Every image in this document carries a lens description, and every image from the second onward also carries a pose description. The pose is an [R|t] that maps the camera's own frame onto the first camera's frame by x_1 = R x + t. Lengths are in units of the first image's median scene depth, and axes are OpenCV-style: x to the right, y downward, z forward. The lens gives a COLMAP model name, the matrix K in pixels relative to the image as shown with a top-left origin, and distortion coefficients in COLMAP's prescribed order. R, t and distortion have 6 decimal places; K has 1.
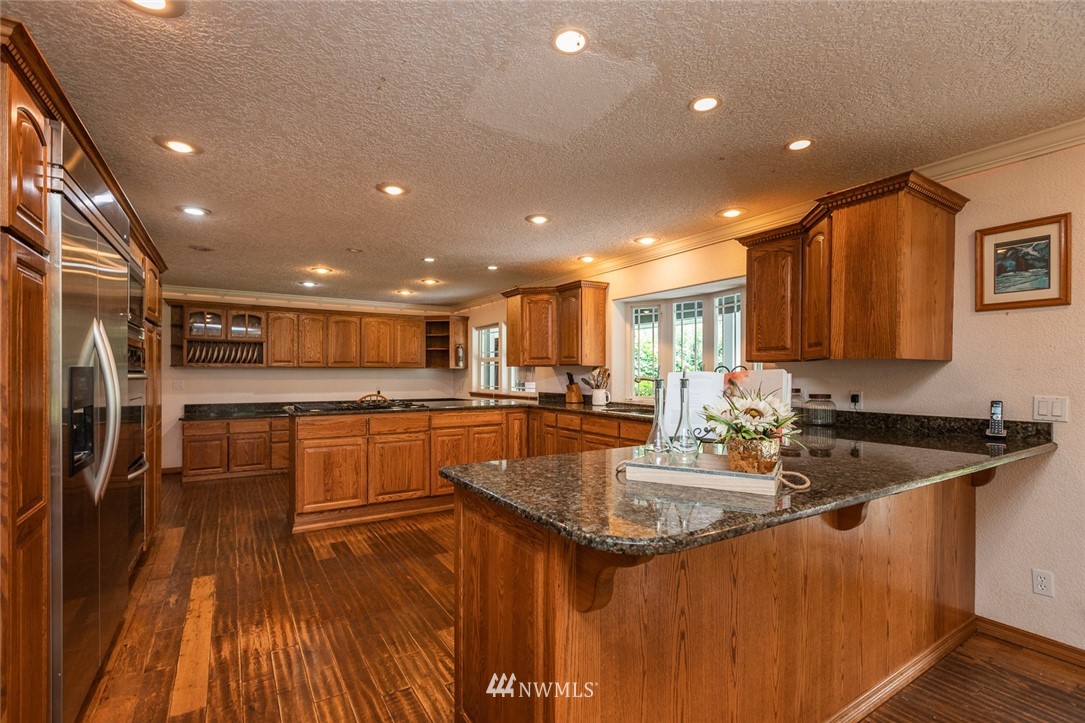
lens RADIAL K [[487.1, 0, 532.5], [0, 487.1, 374.7], [0, 0, 1]] dist [-0.003923, -0.000354]
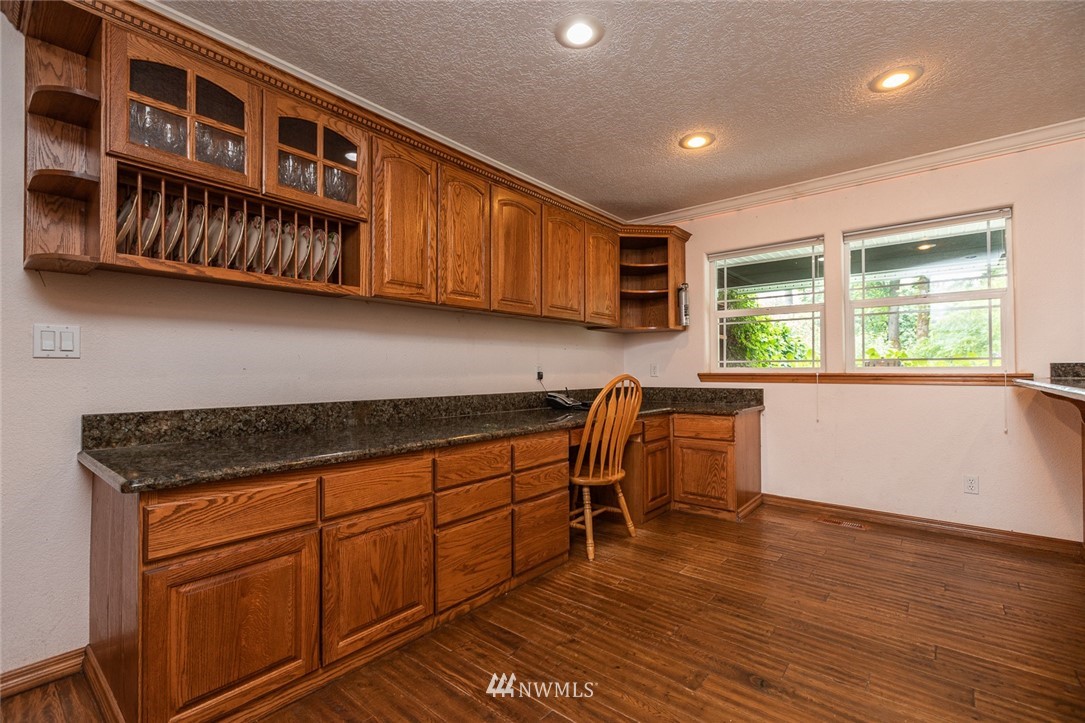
lens RADIAL K [[484.5, 0, 542.5], [0, 484.5, 361.5], [0, 0, 1]] dist [-0.000161, -0.000579]
pose [[0.948826, -0.000676, 0.315800, -0.737931], [0.005496, 0.999882, -0.014372, 0.047353], [-0.315753, 0.015372, 0.948717, 0.878828]]
